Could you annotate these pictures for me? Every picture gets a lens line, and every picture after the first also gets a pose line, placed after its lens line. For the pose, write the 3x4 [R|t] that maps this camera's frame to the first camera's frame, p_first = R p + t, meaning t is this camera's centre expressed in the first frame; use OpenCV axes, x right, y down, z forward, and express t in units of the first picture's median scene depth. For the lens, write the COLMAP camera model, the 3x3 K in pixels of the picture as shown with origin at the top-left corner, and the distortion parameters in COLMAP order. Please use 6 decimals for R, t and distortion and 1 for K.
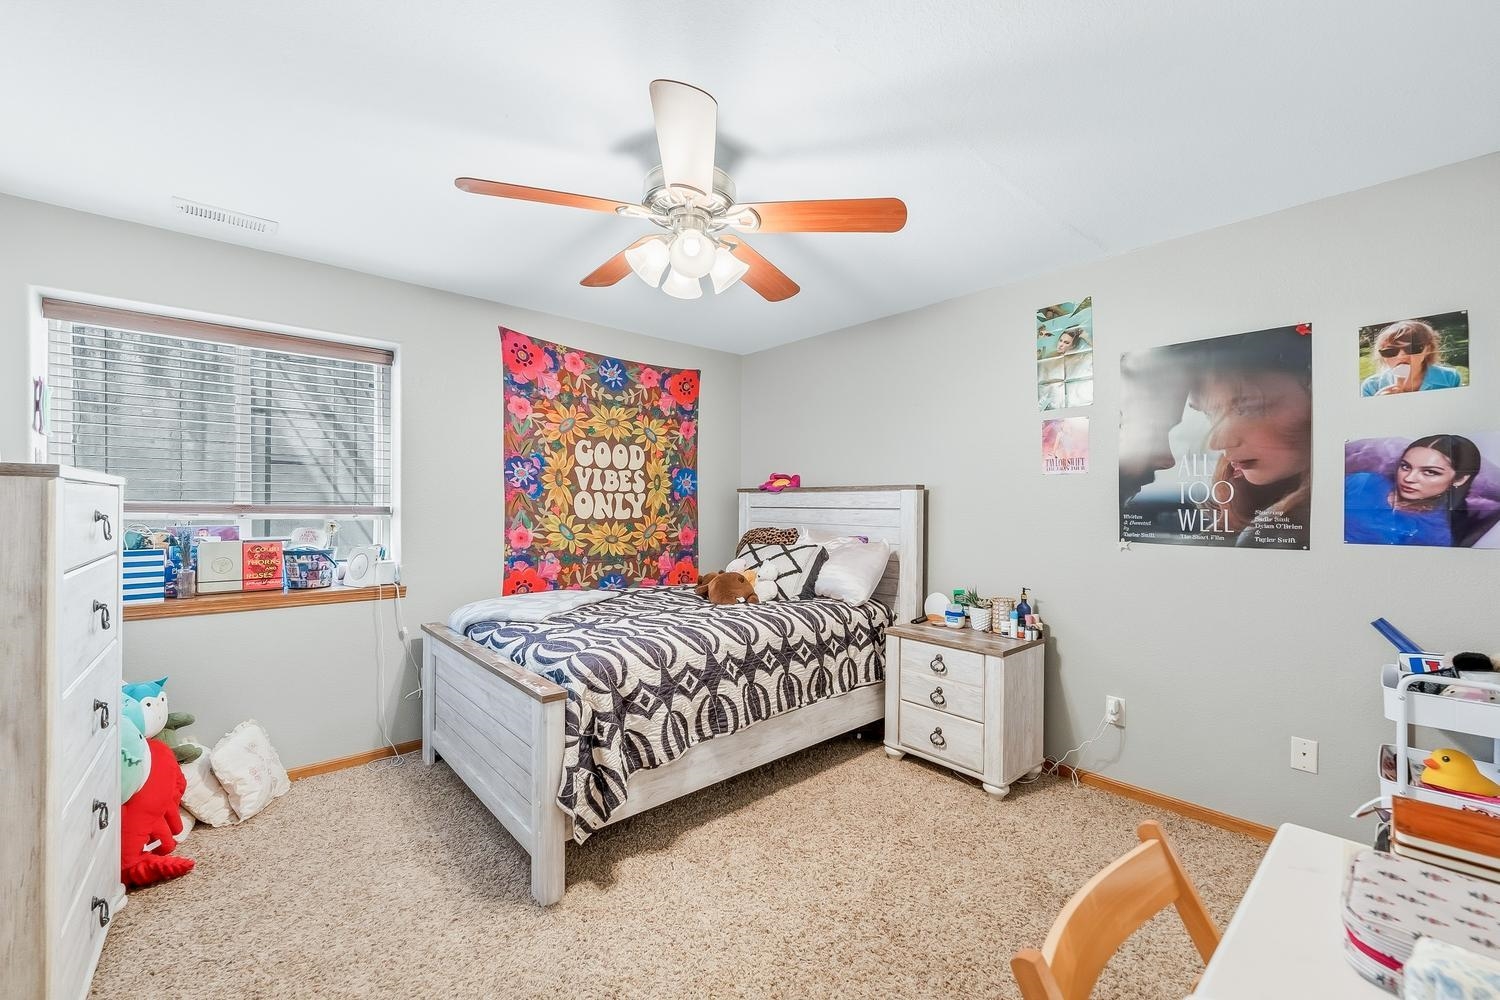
lens RADIAL K [[602.9, 0, 748.4], [0, 602.9, 501.0], [0, 0, 1]] dist [-0.001470, -0.000085]
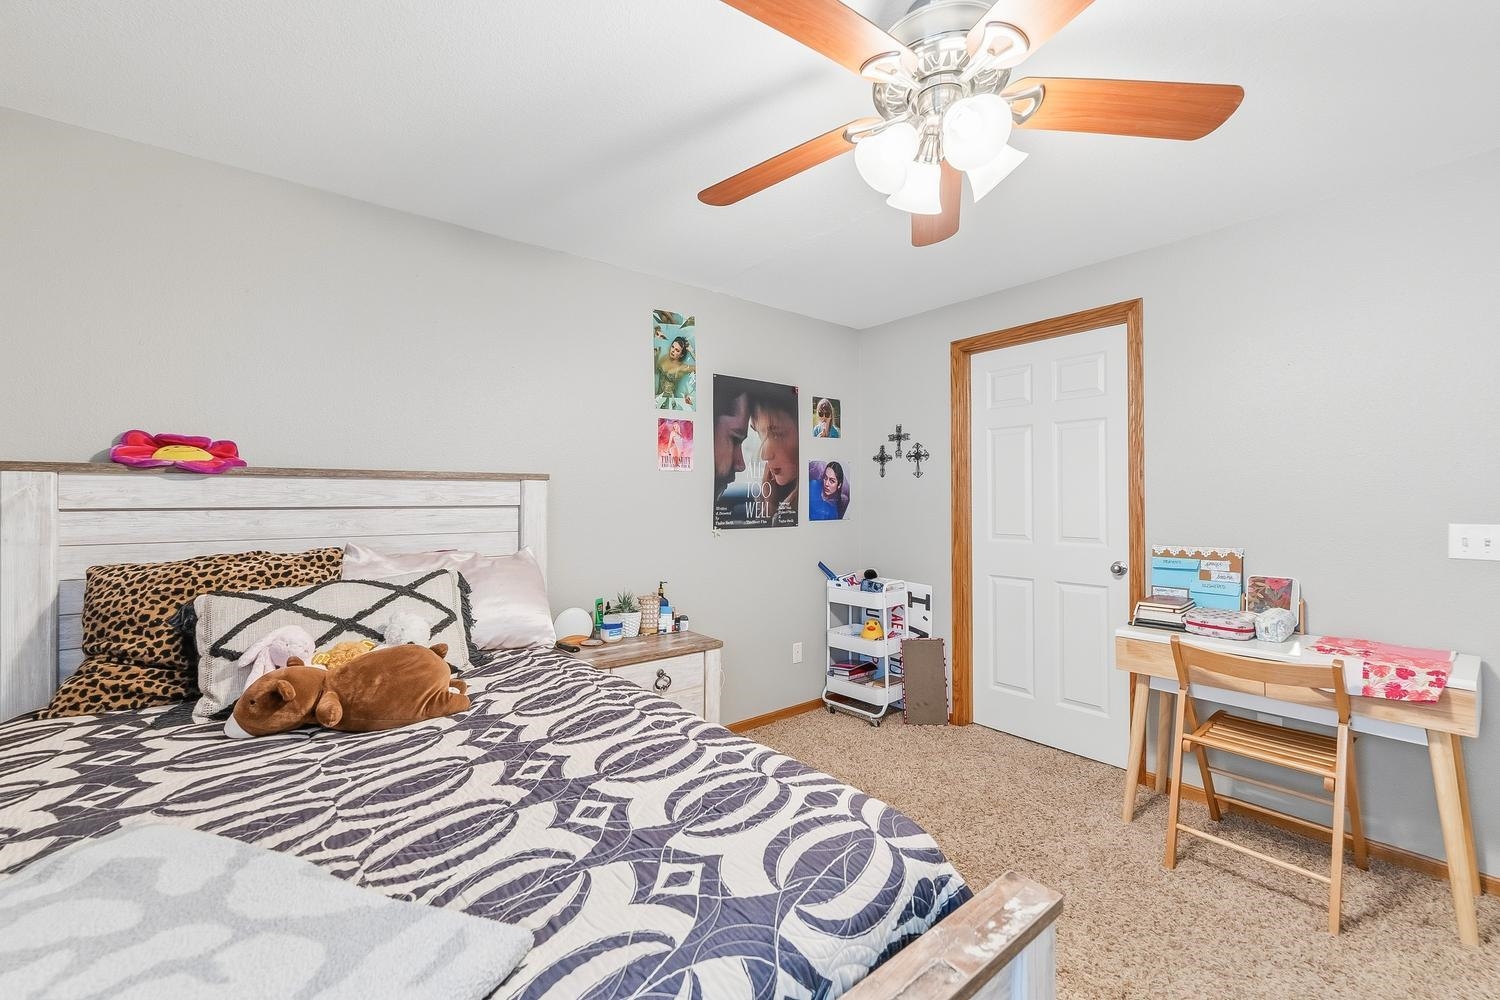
lens RADIAL K [[606.3, 0, 751.0], [0, 606.3, 494.1], [0, 0, 1]] dist [-0.001949, -0.000006]
pose [[0.046162, 0.008575, 0.998897, -0.630928], [0.003359, 0.999956, -0.008739, 0.007978], [-0.998928, 0.003758, 0.046131, 0.925720]]
